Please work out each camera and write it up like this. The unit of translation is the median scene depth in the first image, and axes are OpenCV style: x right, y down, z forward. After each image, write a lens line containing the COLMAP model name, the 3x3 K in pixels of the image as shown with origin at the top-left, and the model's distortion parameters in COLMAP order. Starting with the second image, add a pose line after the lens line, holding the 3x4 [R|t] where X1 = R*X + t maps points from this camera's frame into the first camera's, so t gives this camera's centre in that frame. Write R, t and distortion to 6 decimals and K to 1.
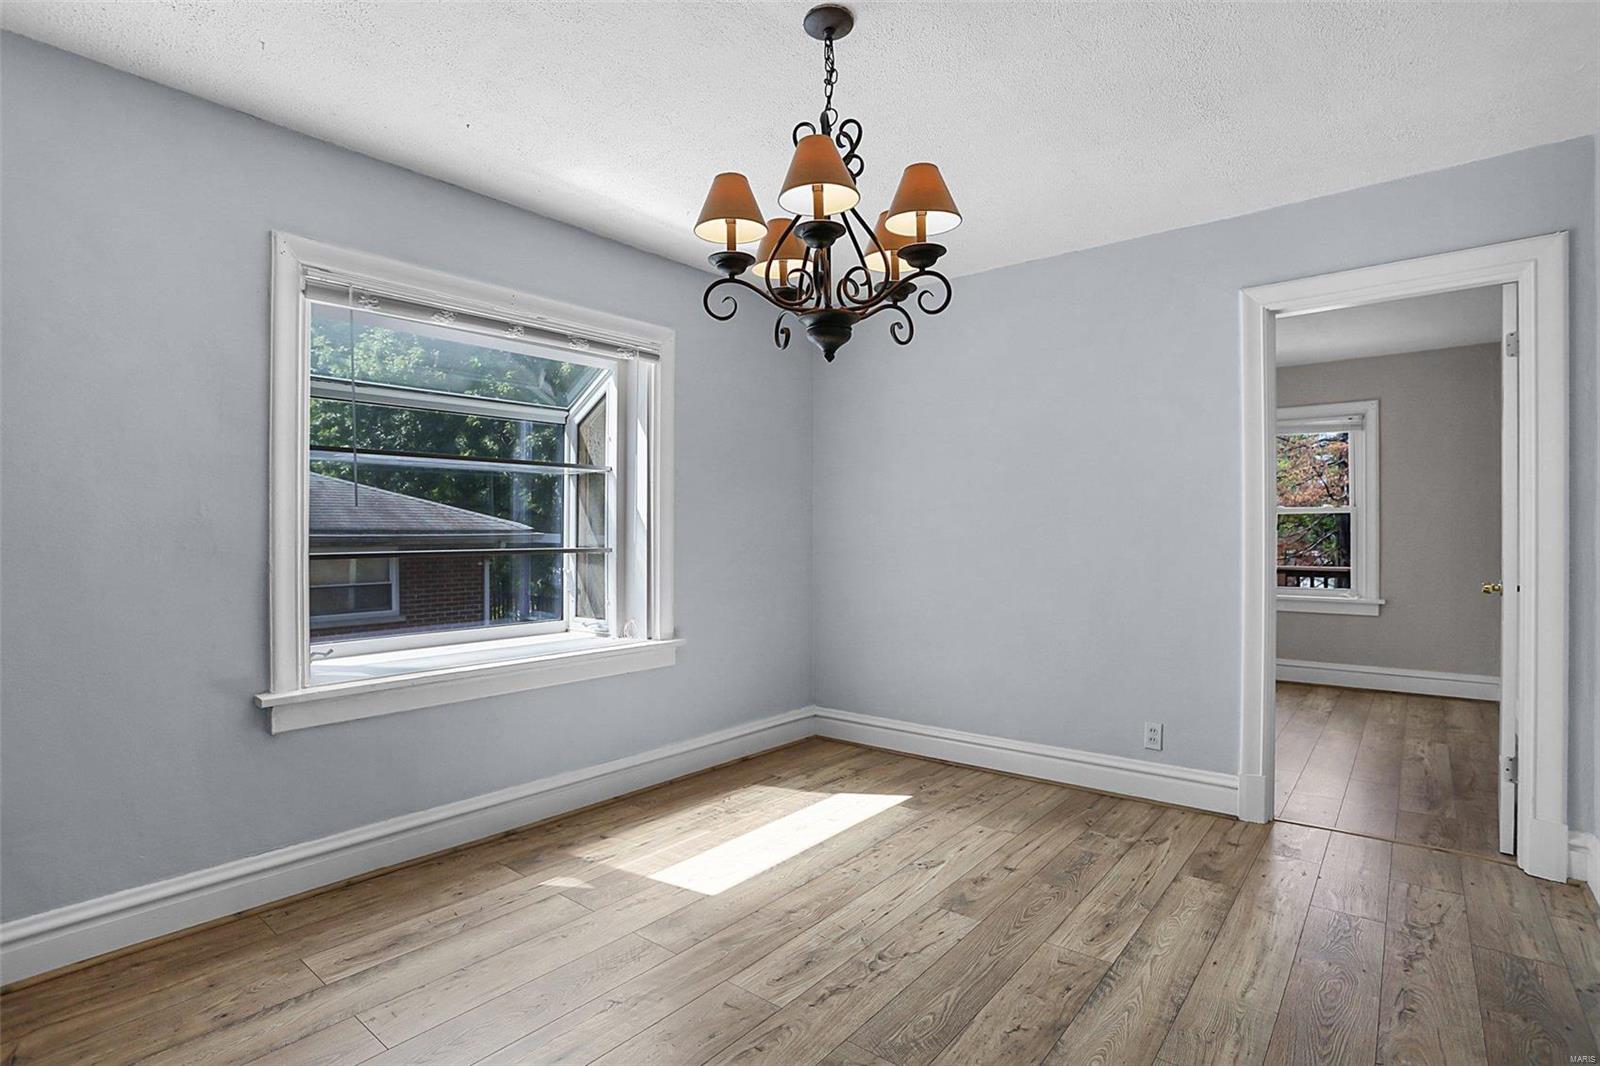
lens RADIAL K [[778.7, 0, 795.3], [0, 778.7, 533.8], [0, 0, 1]] dist [-0.050993, 0.018991]
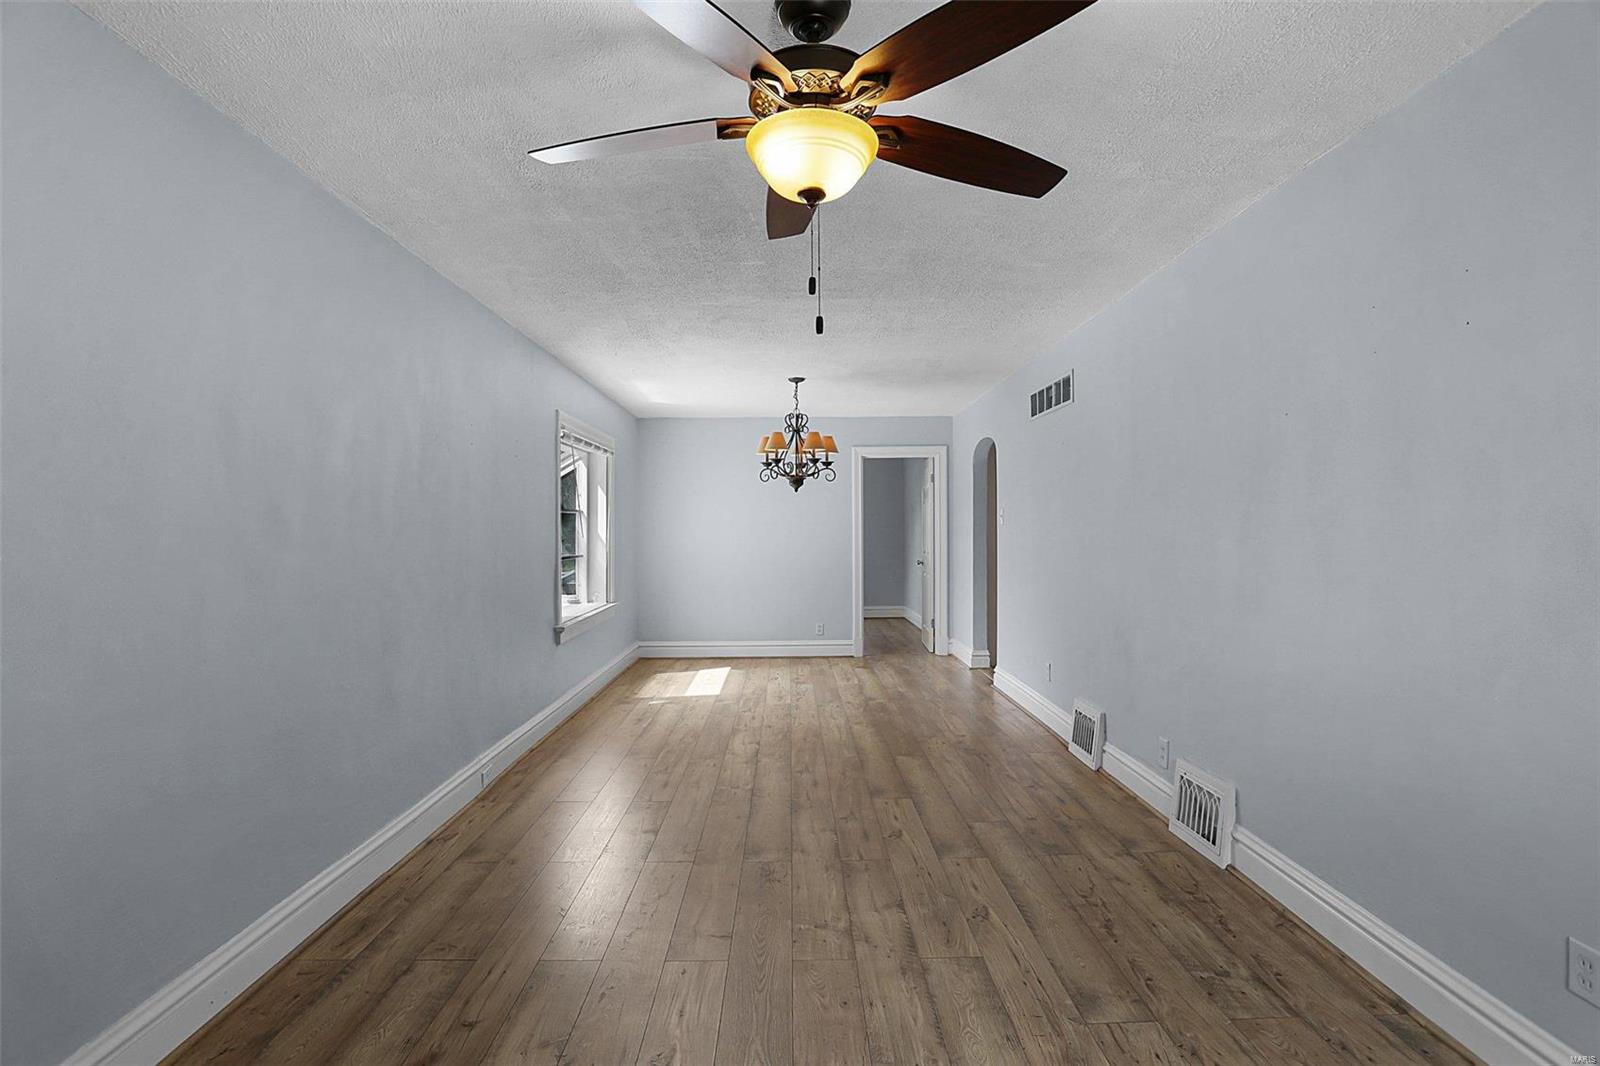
lens RADIAL K [[778.7, 0, 789.6], [0, 778.7, 532.6], [0, 0, 1]] dist [-0.050993, 0.018991]
pose [[0.772624, -0.005383, 0.634841, -1.467644], [0.004338, 0.999985, 0.003199, -0.053624], [-0.634849, 0.000282, 0.772636, -1.032816]]
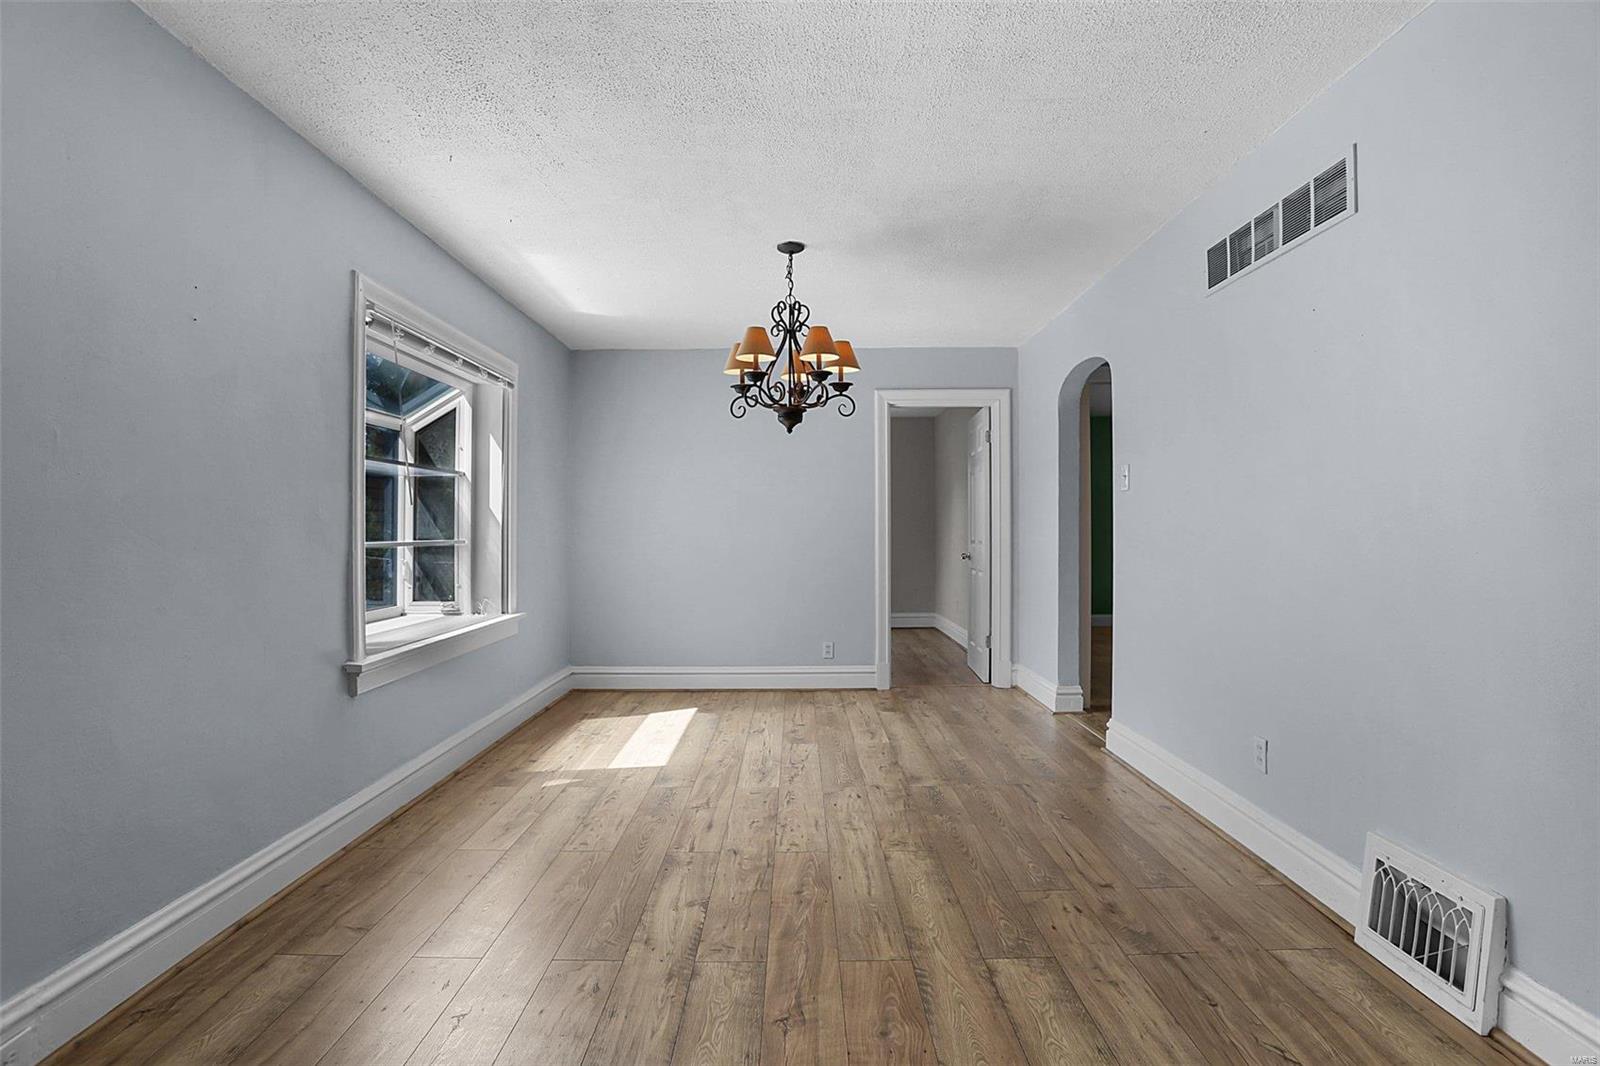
lens RADIAL K [[778.7, 0, 793.9], [0, 778.7, 527.4], [0, 0, 1]] dist [-0.050993, 0.018991]
pose [[0.775830, 0.000124, 0.630942, -0.848014], [0.002238, 0.999993, -0.002949, 0.005641], [-0.630938, 0.003700, 0.775825, -0.332905]]
